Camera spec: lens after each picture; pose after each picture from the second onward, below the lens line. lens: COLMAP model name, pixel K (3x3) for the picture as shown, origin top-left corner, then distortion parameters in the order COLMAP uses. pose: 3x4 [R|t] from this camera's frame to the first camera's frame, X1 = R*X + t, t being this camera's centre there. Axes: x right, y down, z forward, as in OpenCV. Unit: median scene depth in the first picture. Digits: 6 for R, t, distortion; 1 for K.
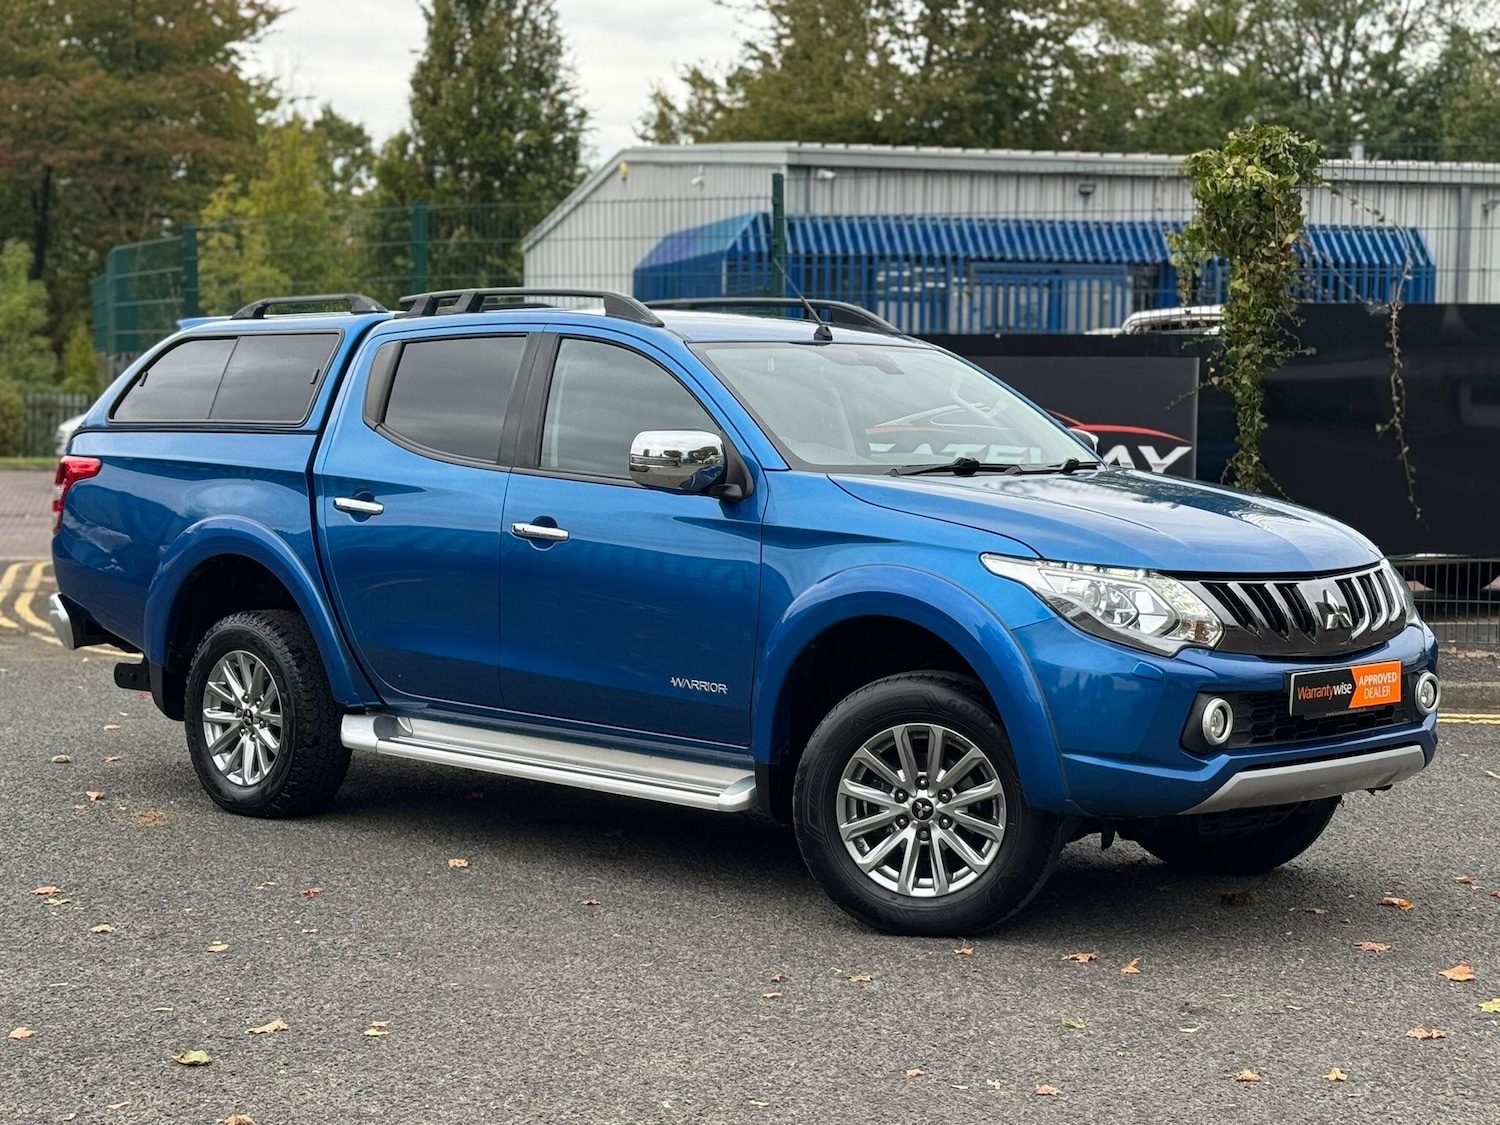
lens RADIAL K [[2638.1, 0, 750.0], [0, 2638.1, 562.5], [0, 0, 1]] dist [0.140894, -0.193567]
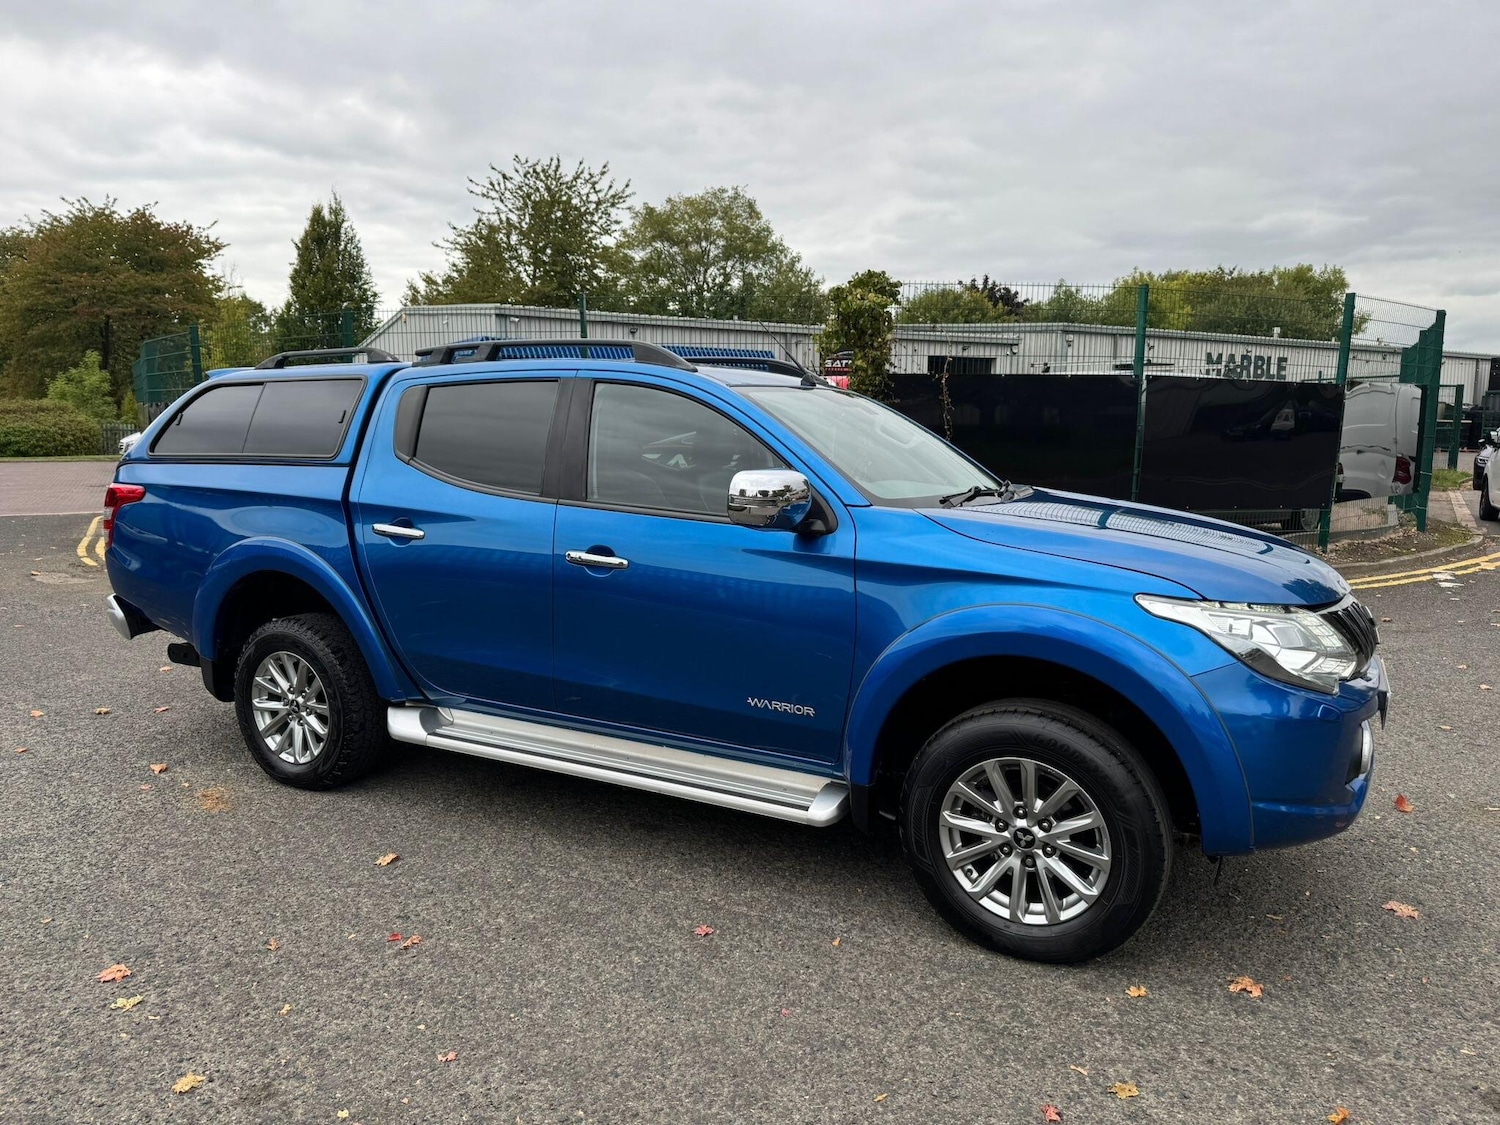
lens RADIAL K [[1033.4, 0, 744.3], [0, 1033.4, 570.8], [0, 0, 1]] dist [0.097161, -0.155825]
pose [[0.961421, -0.044220, 0.271503, -0.120363], [0.022681, 0.996377, 0.081964, -0.035931], [-0.274144, -0.072644, 0.958941, 0.498958]]
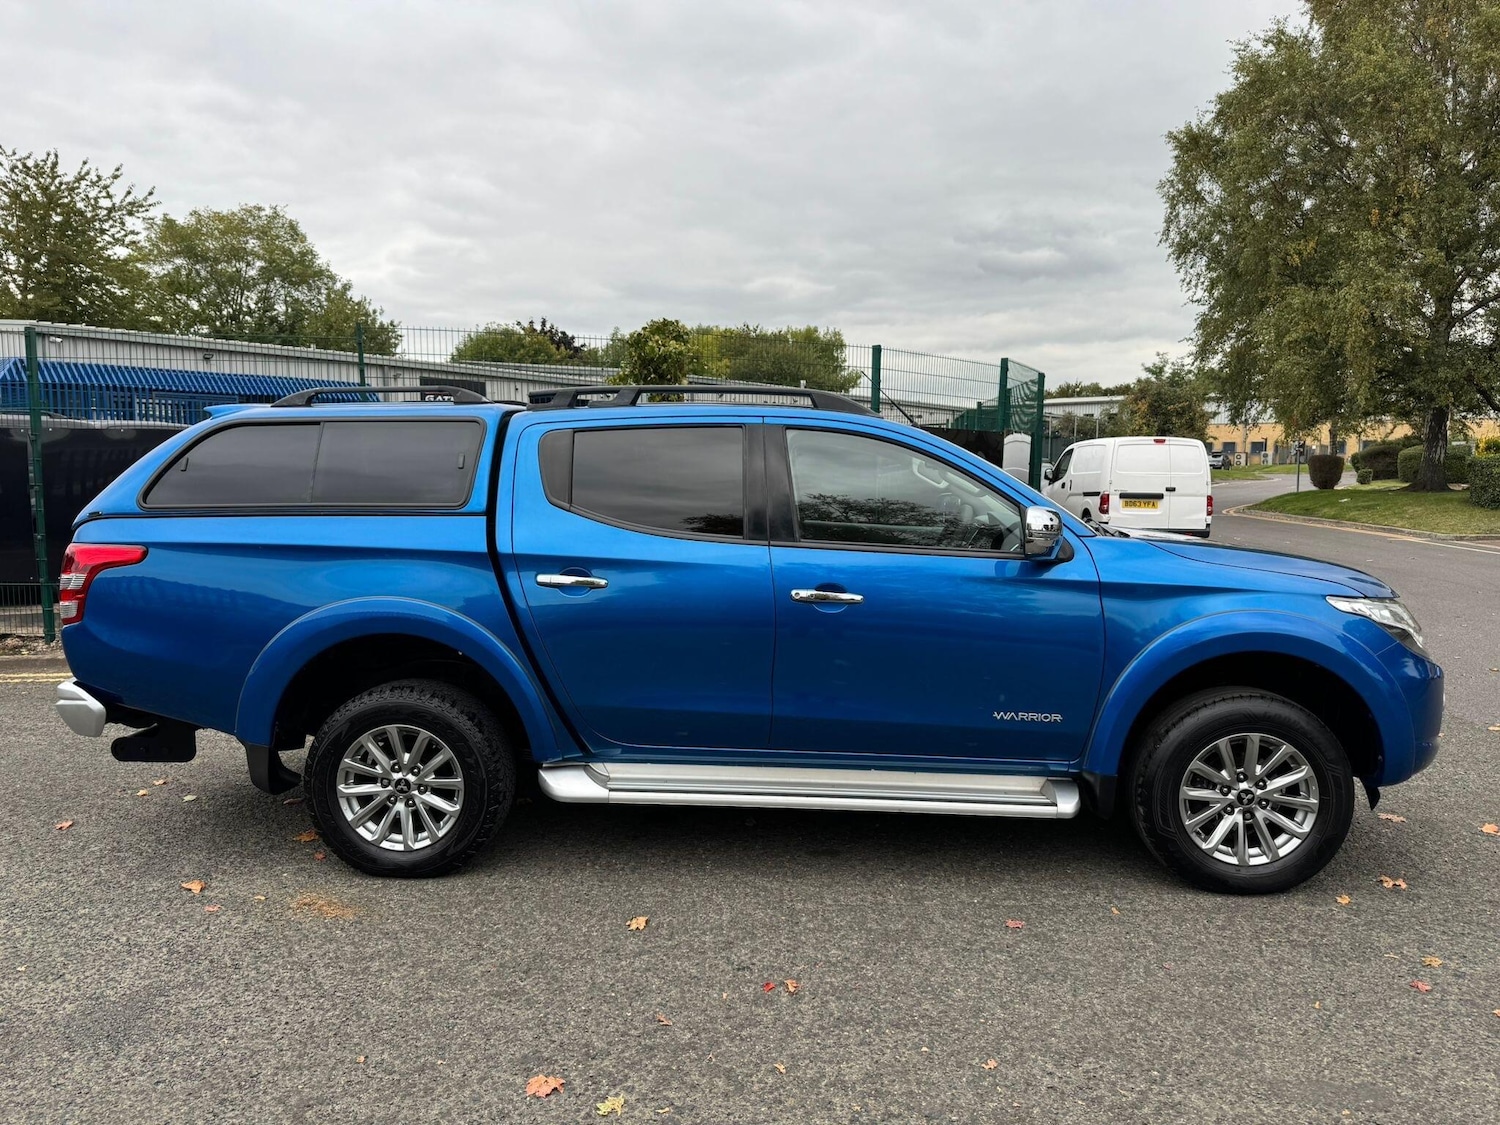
lens RADIAL K [[1037.3, 0, 750.0], [0, 1037.3, 562.5], [0, 0, 1]] dist [0.045927, -0.055729]
pose [[0.756205, -0.069788, 0.650602, -0.349001], [0.045938, 0.997505, 0.053605, -0.046094], [-0.652720, -0.010649, 0.757525, 0.595634]]
